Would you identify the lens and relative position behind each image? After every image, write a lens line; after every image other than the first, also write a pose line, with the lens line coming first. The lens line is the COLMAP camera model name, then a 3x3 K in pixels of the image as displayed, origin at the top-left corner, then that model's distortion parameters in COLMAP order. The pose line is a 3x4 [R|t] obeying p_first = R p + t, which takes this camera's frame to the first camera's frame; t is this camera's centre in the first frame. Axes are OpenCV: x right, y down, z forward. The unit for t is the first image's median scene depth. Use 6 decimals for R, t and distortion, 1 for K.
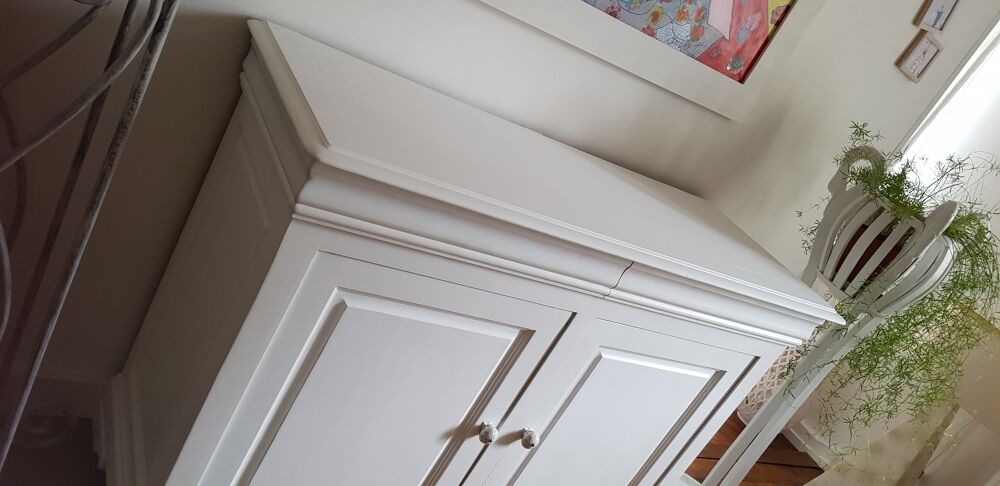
lens RADIAL K [[773.3, 0, 494.0], [0, 773.3, 241.4], [0, 0, 1]] dist [0.055182, -0.004425]
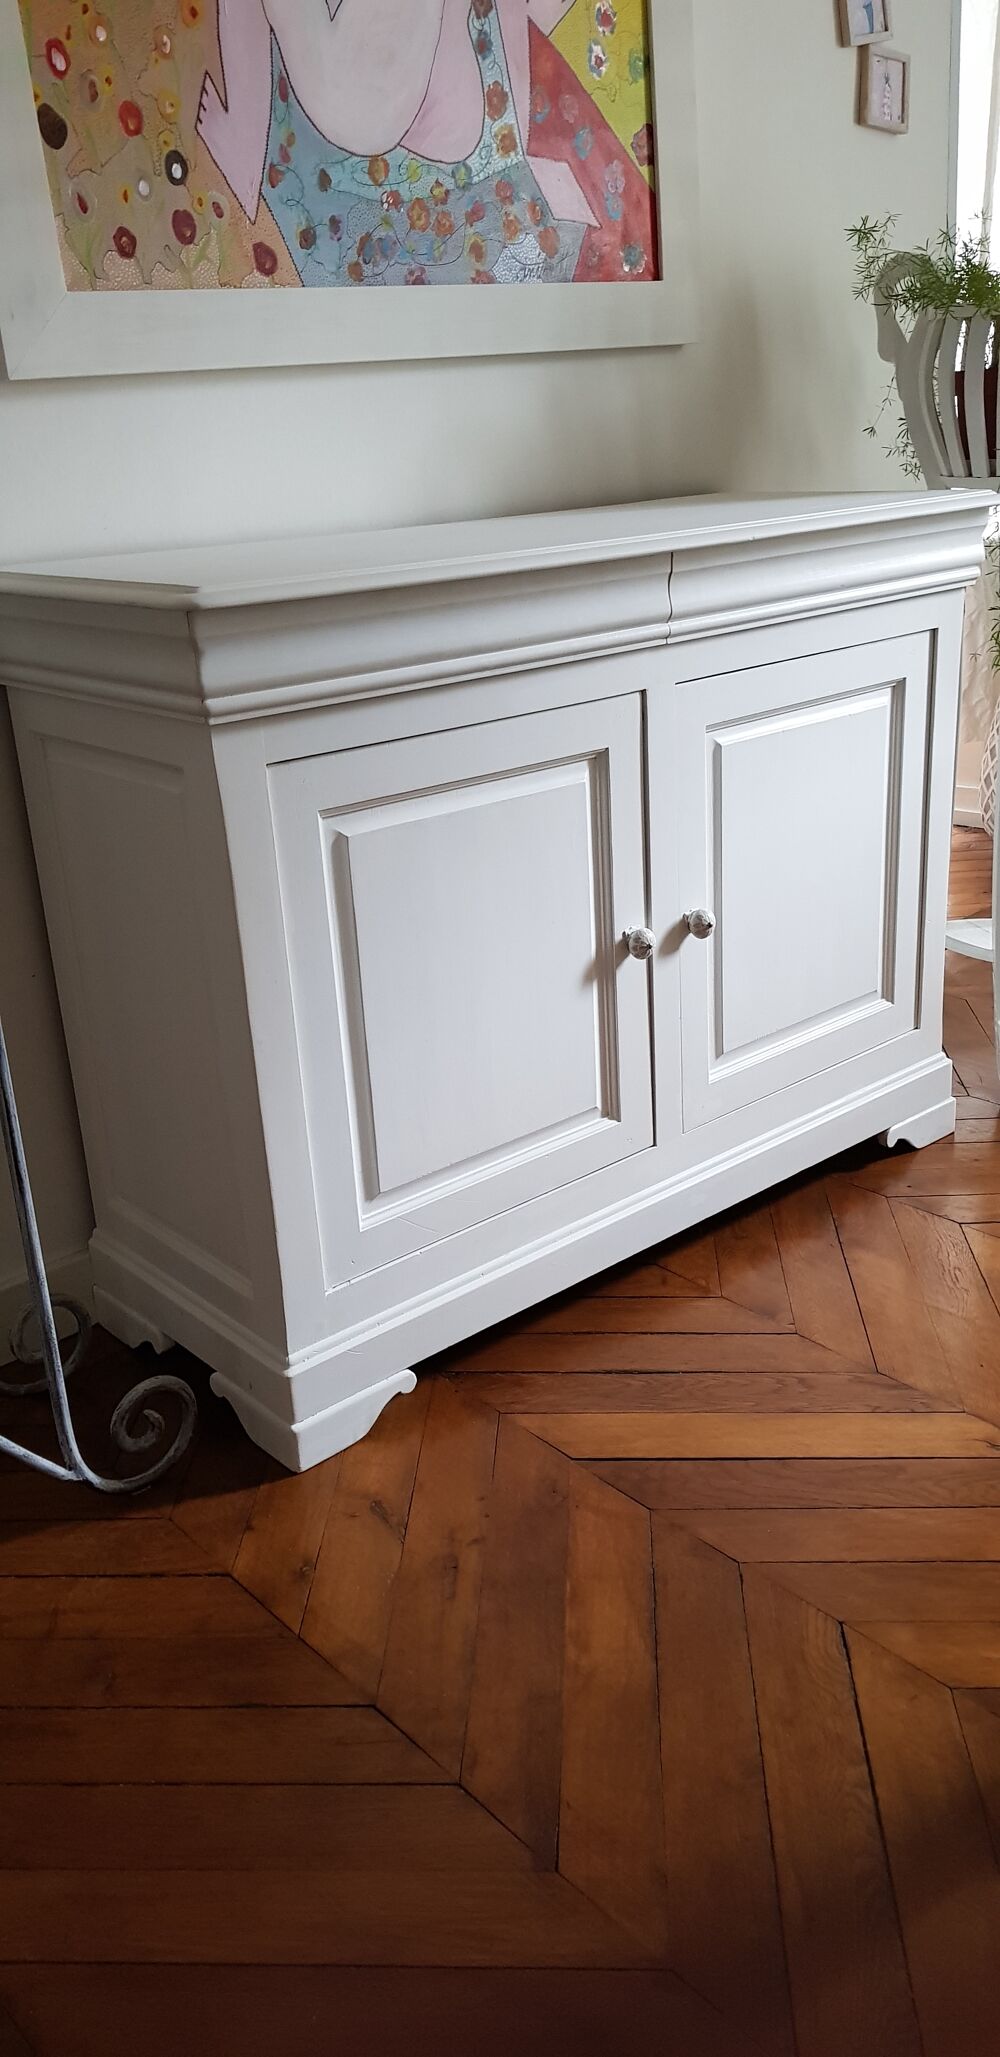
lens RADIAL K [[1590.7, 0, 510.9], [0, 1590.7, 1022.7], [0, 0, 1]] dist [0.055182, -0.004425]
pose [[0.819348, -0.572772, 0.024538, -0.139226], [0.572528, 0.819715, 0.016714, 0.188461], [-0.029688, 0.000355, 0.999559, -0.242965]]
